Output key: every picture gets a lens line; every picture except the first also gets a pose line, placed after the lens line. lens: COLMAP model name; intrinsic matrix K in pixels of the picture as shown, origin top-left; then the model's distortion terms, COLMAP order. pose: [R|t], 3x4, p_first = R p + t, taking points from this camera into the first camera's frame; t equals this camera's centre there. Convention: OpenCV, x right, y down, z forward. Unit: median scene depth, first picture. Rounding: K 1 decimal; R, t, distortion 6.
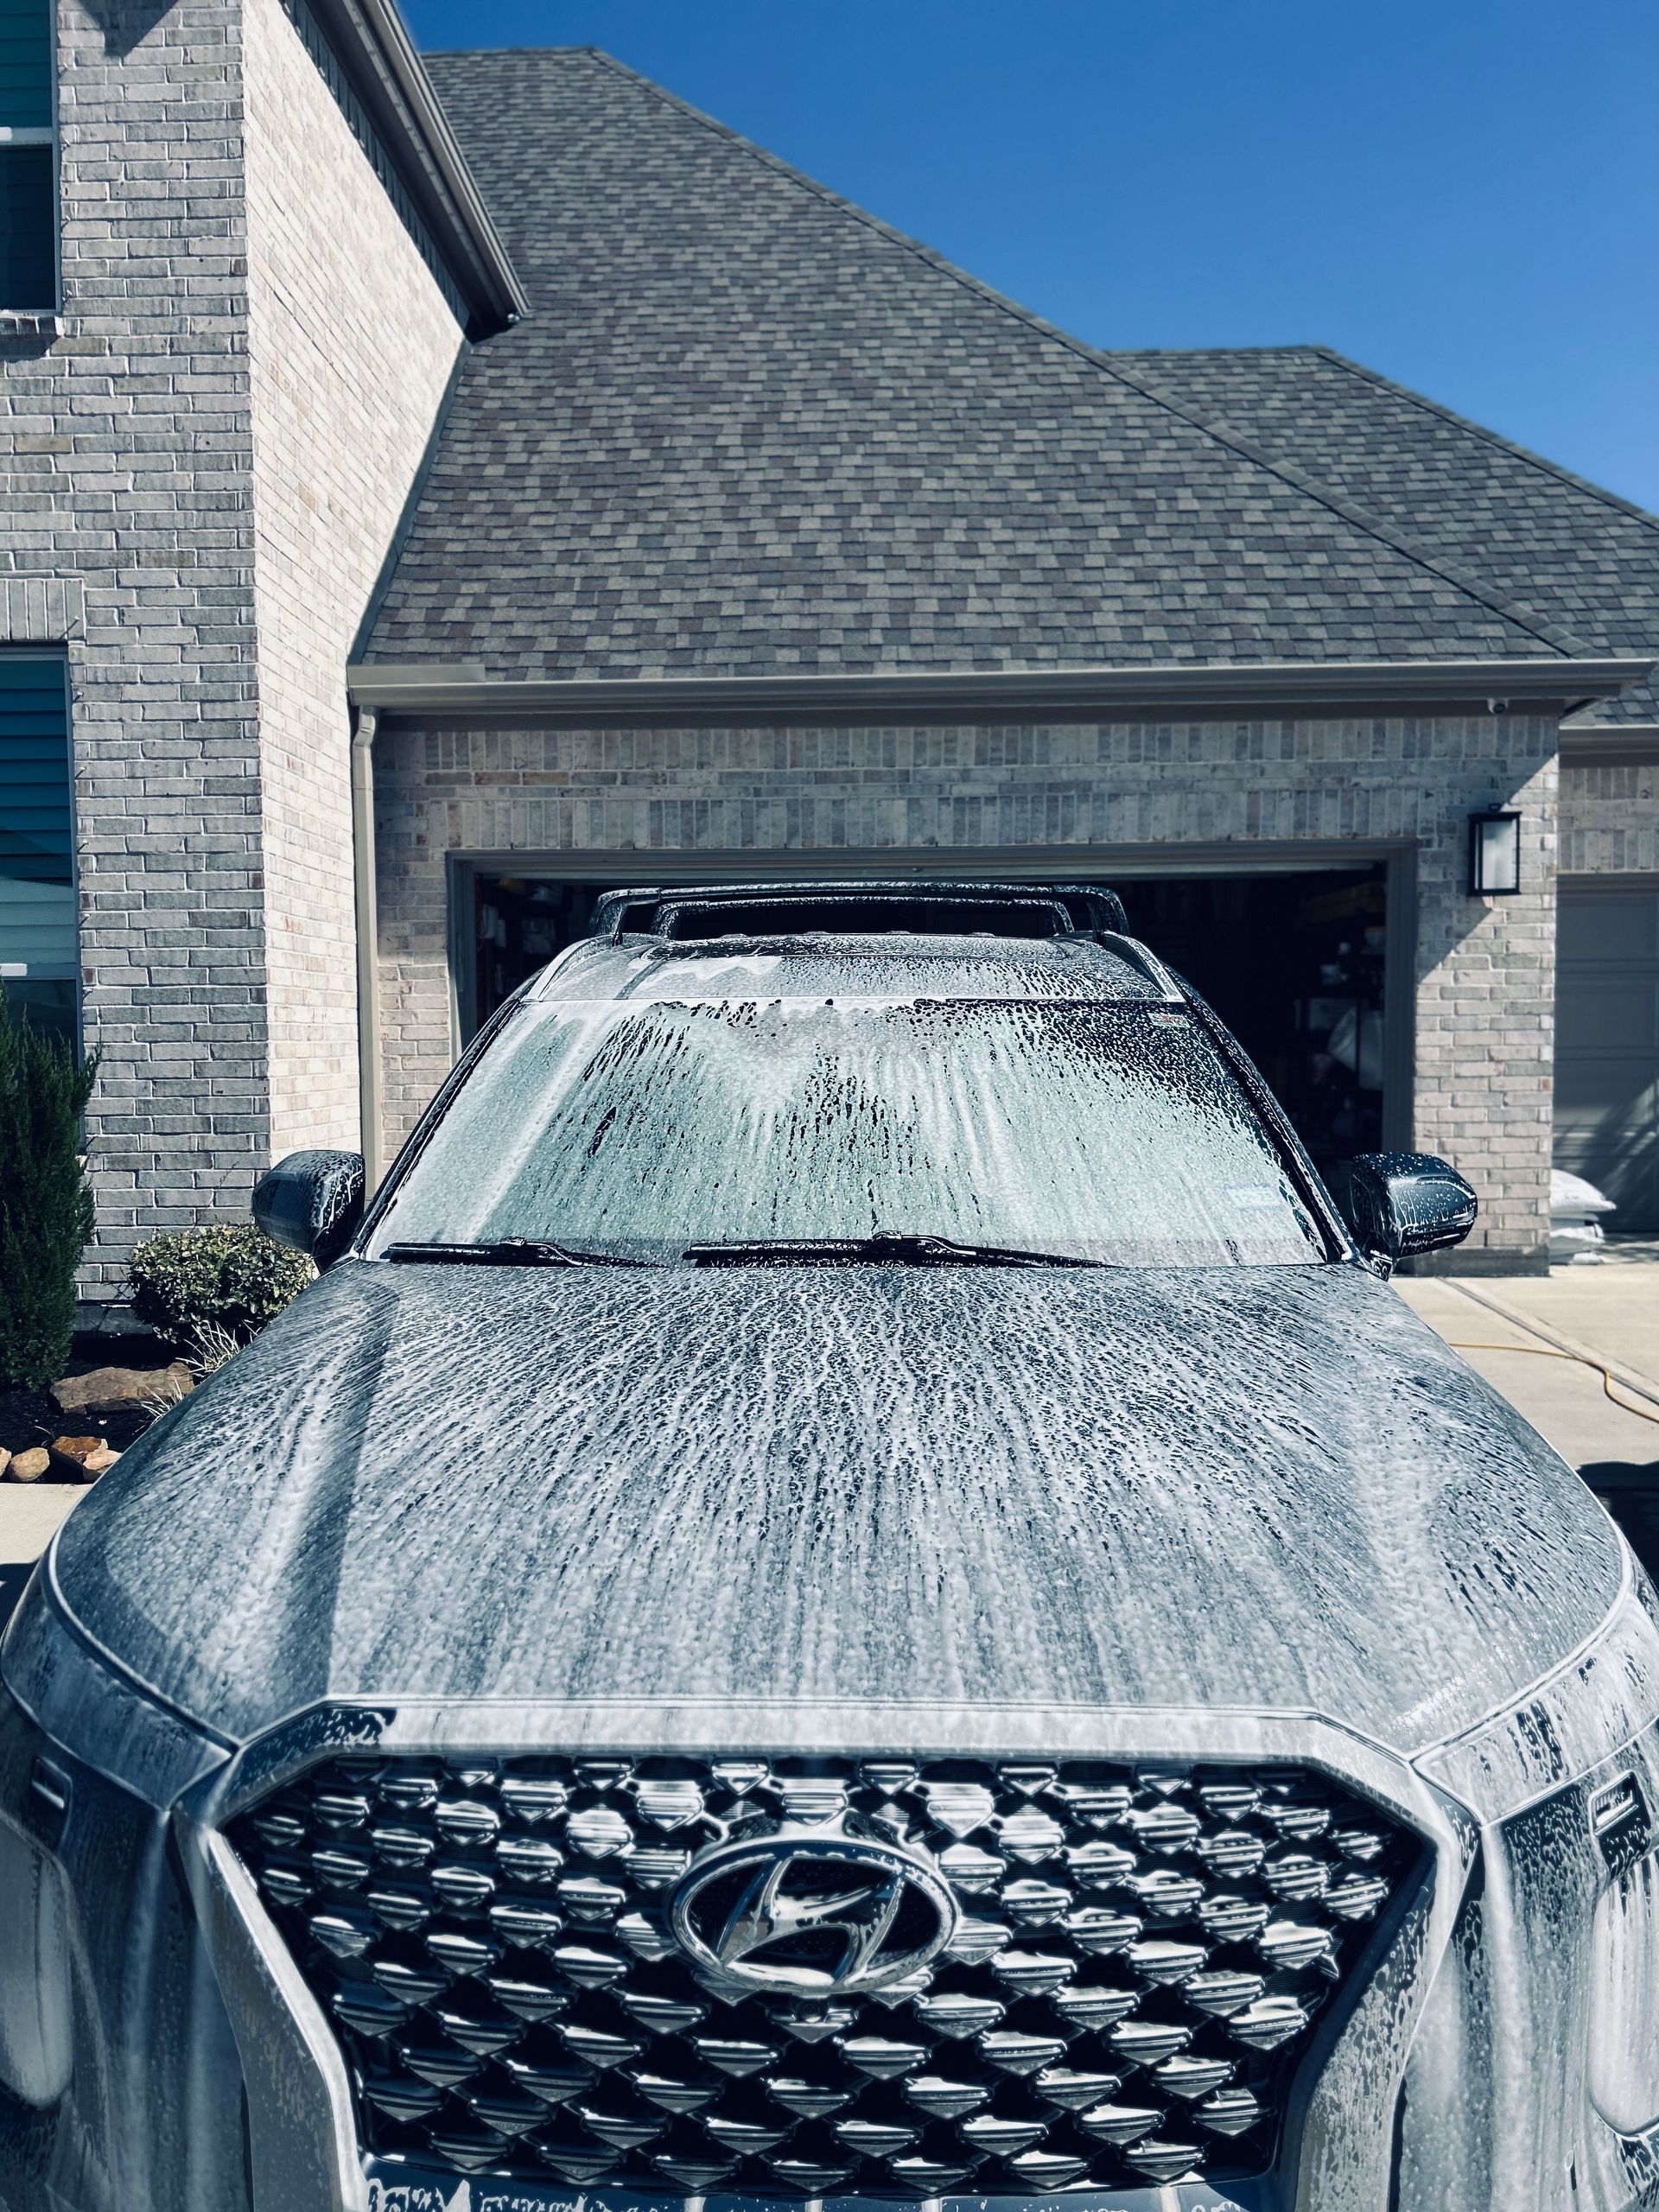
lens RADIAL K [[1677.3, 0, 832.3], [0, 1677.3, 1108.8], [0, 0, 1]] dist [0.007593, -0.010856]
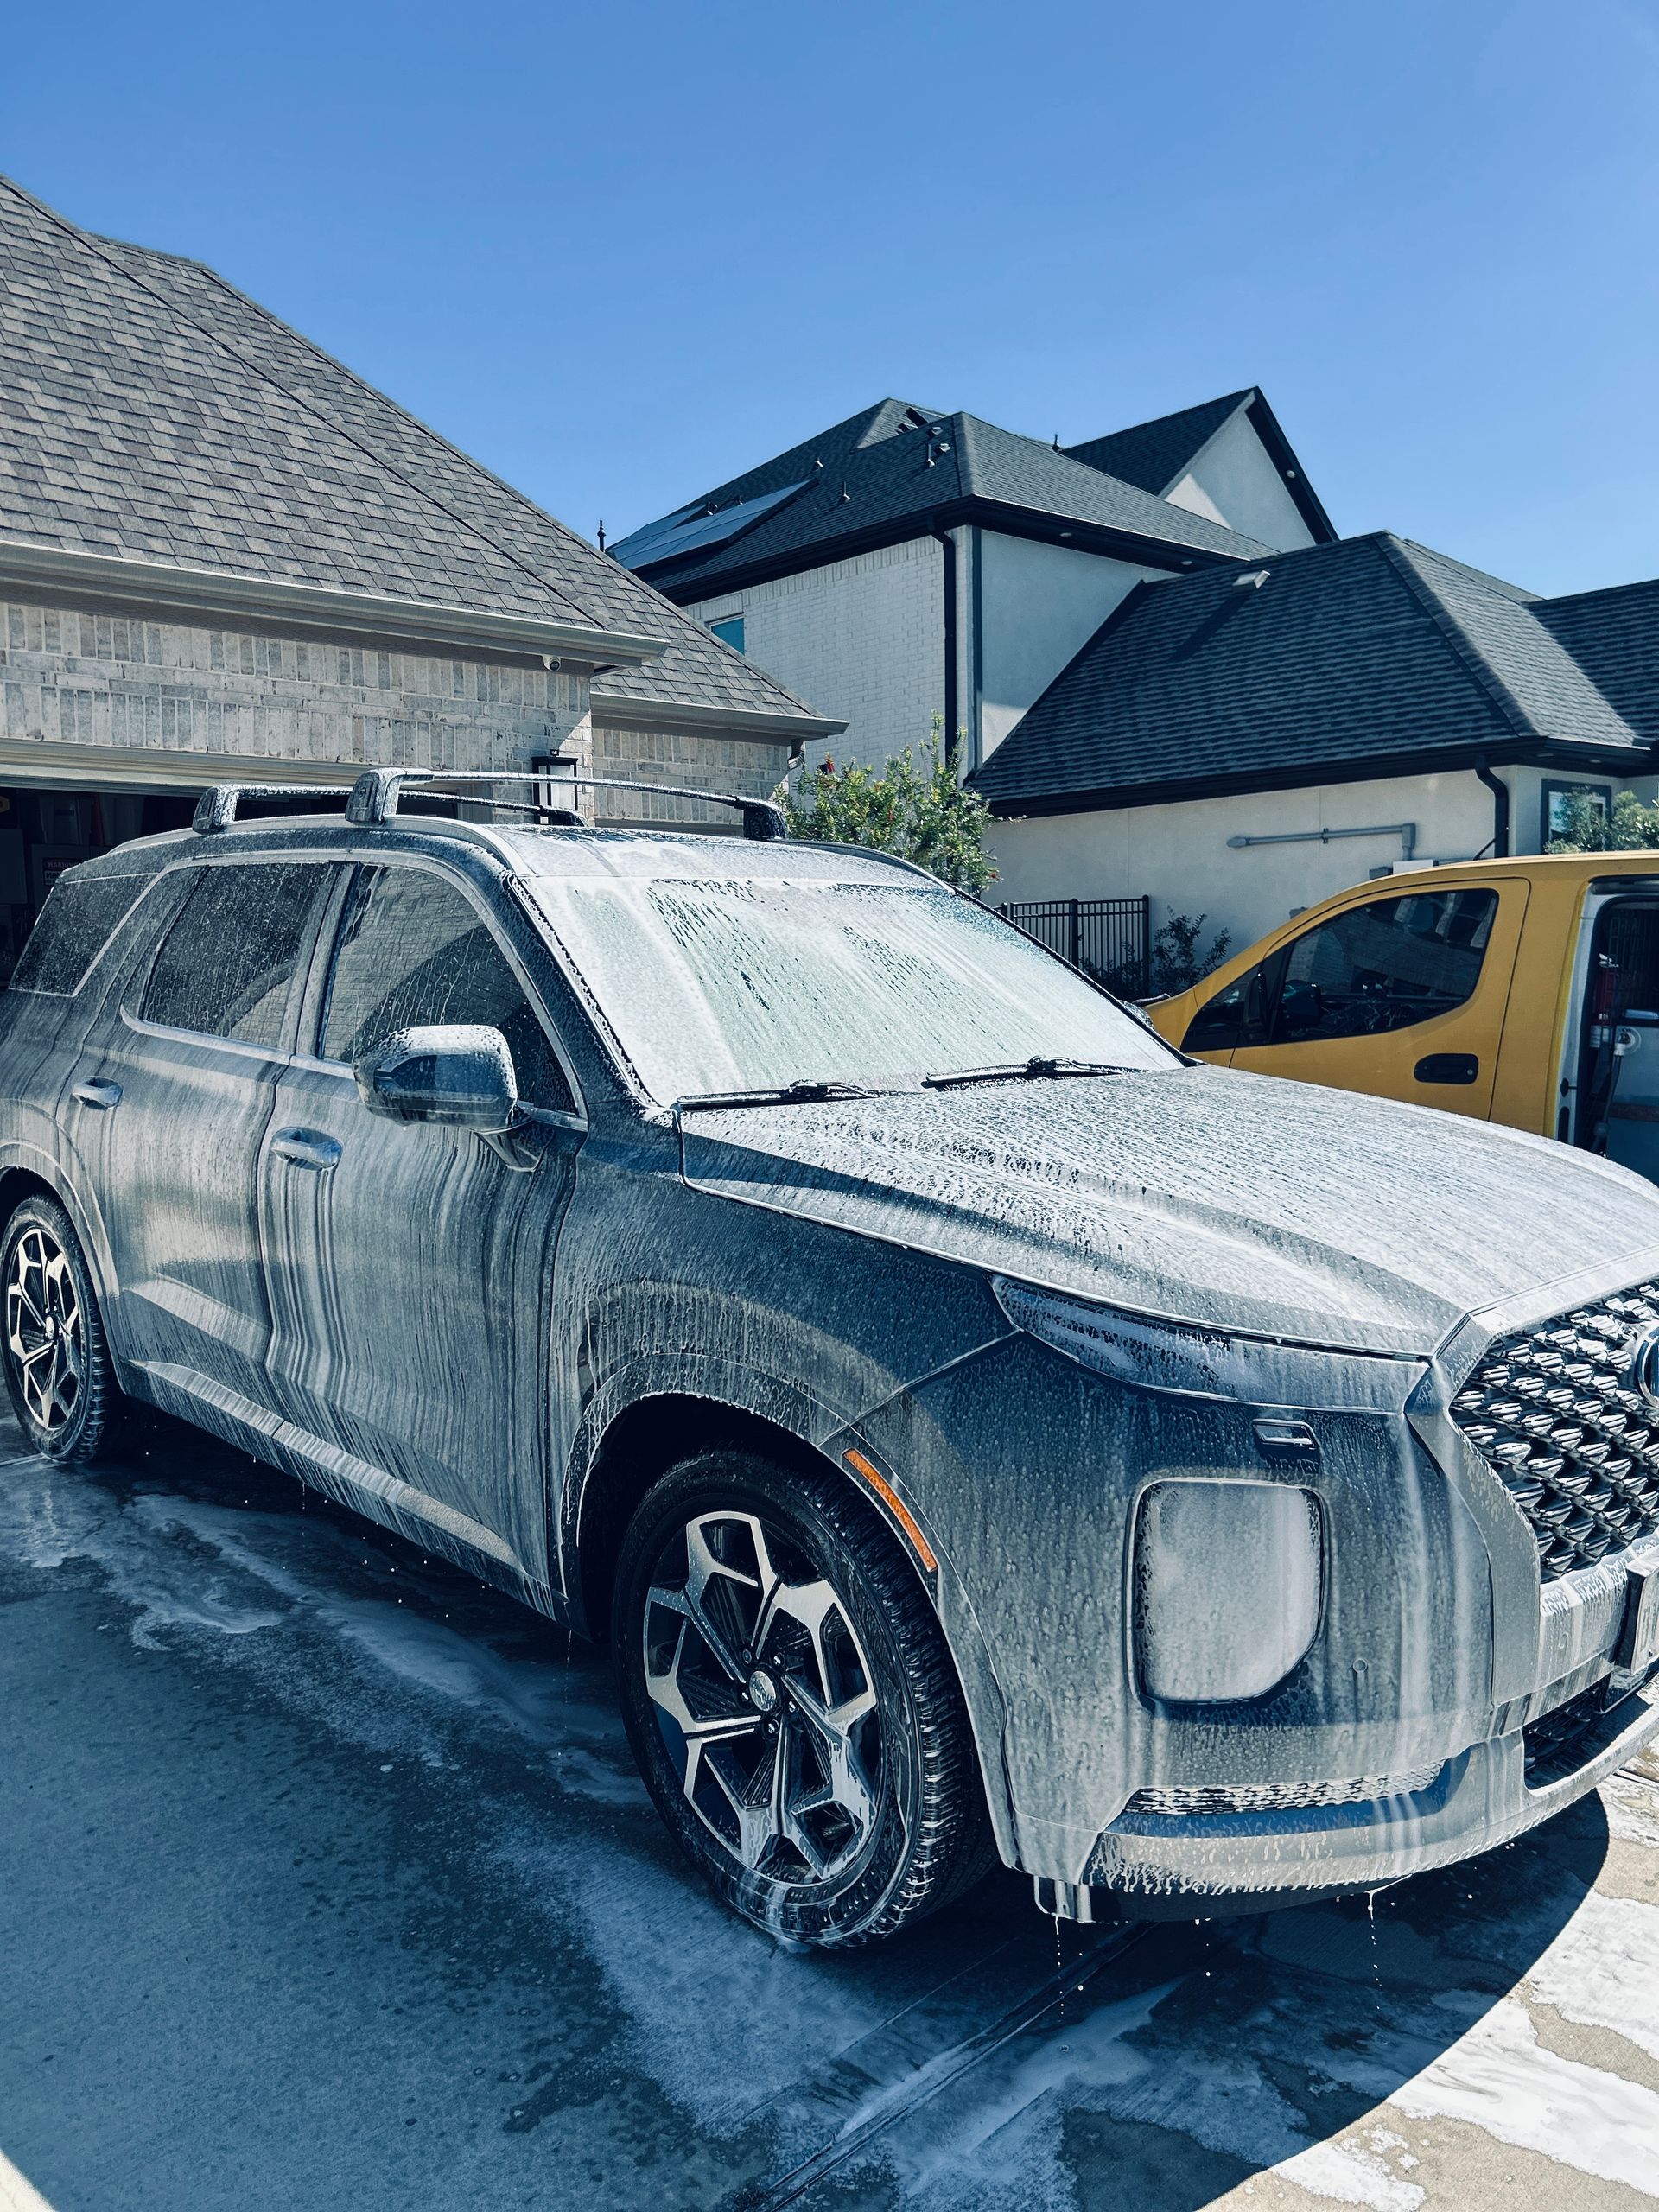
lens RADIAL K [[1677.3, 0, 836.8], [0, 1677.3, 1106.9], [0, 0, 1]] dist [0.007593, -0.010856]
pose [[0.690921, -0.064624, 0.720036, -0.307896], [0.041373, 0.997899, 0.049863, 0.012651], [-0.721746, -0.004662, 0.692143, 0.065416]]
